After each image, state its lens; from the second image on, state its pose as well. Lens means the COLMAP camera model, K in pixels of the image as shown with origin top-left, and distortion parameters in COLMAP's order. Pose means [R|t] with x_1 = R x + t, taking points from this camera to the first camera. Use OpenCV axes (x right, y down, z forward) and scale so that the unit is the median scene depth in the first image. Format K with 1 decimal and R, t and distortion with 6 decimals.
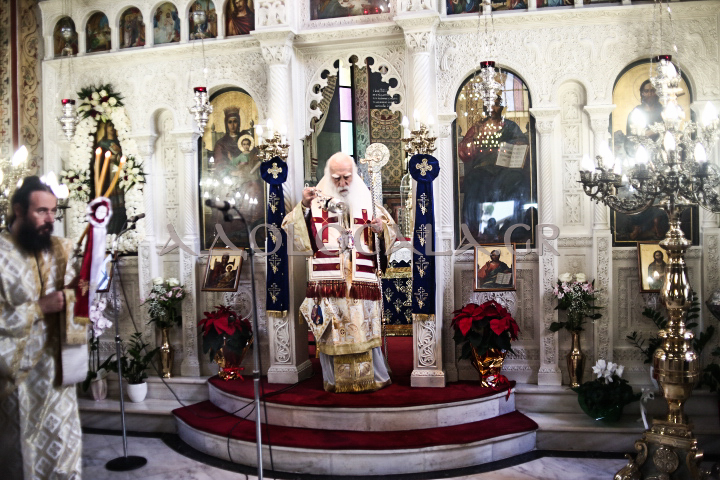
lens RADIAL K [[705.6, 0, 364.2], [0, 705.6, 239.1], [0, 0, 1]] dist [-0.144868, 0.093724]
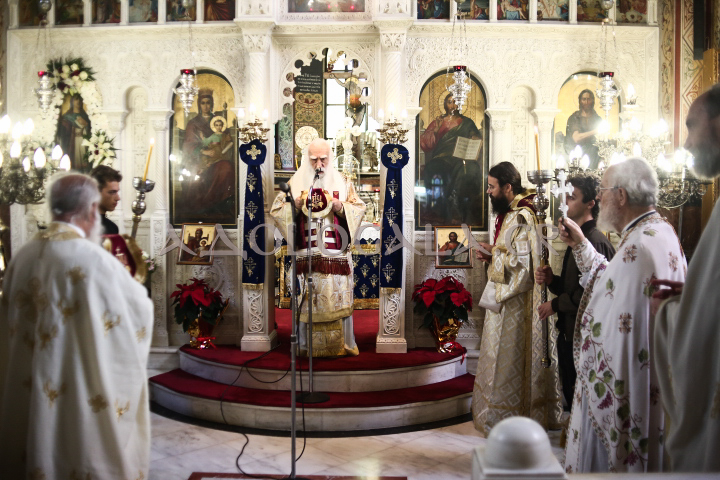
lens RADIAL K [[705.6, 0, 364.2], [0, 705.6, 239.1], [0, 0, 1]] dist [-0.144868, 0.093724]
pose [[0.979305, 0.021888, 0.201203, -0.174241], [-0.028248, 0.999186, 0.028792, -0.001370], [-0.200409, -0.033880, 0.979126, -0.079338]]
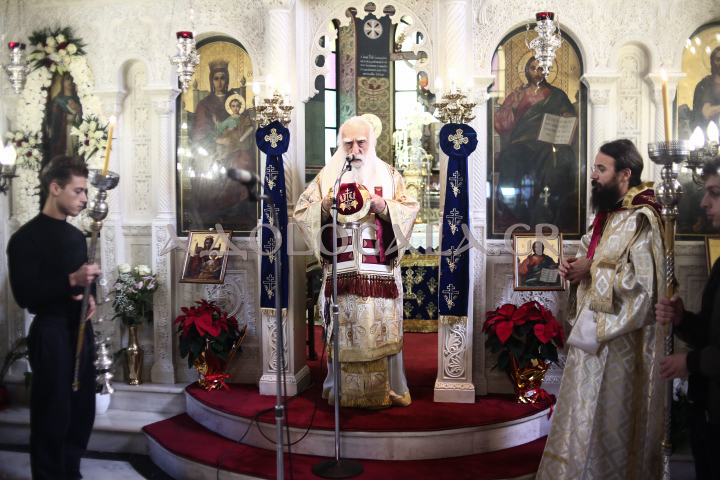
lens RADIAL K [[705.6, 0, 364.2], [0, 705.6, 239.1], [0, 0, 1]] dist [-0.144868, 0.093724]
pose [[0.997238, 0.021460, 0.071098, -0.077447], [-0.023642, 0.999270, 0.029995, -0.006611], [-0.070402, -0.031593, 0.997018, 0.172076]]
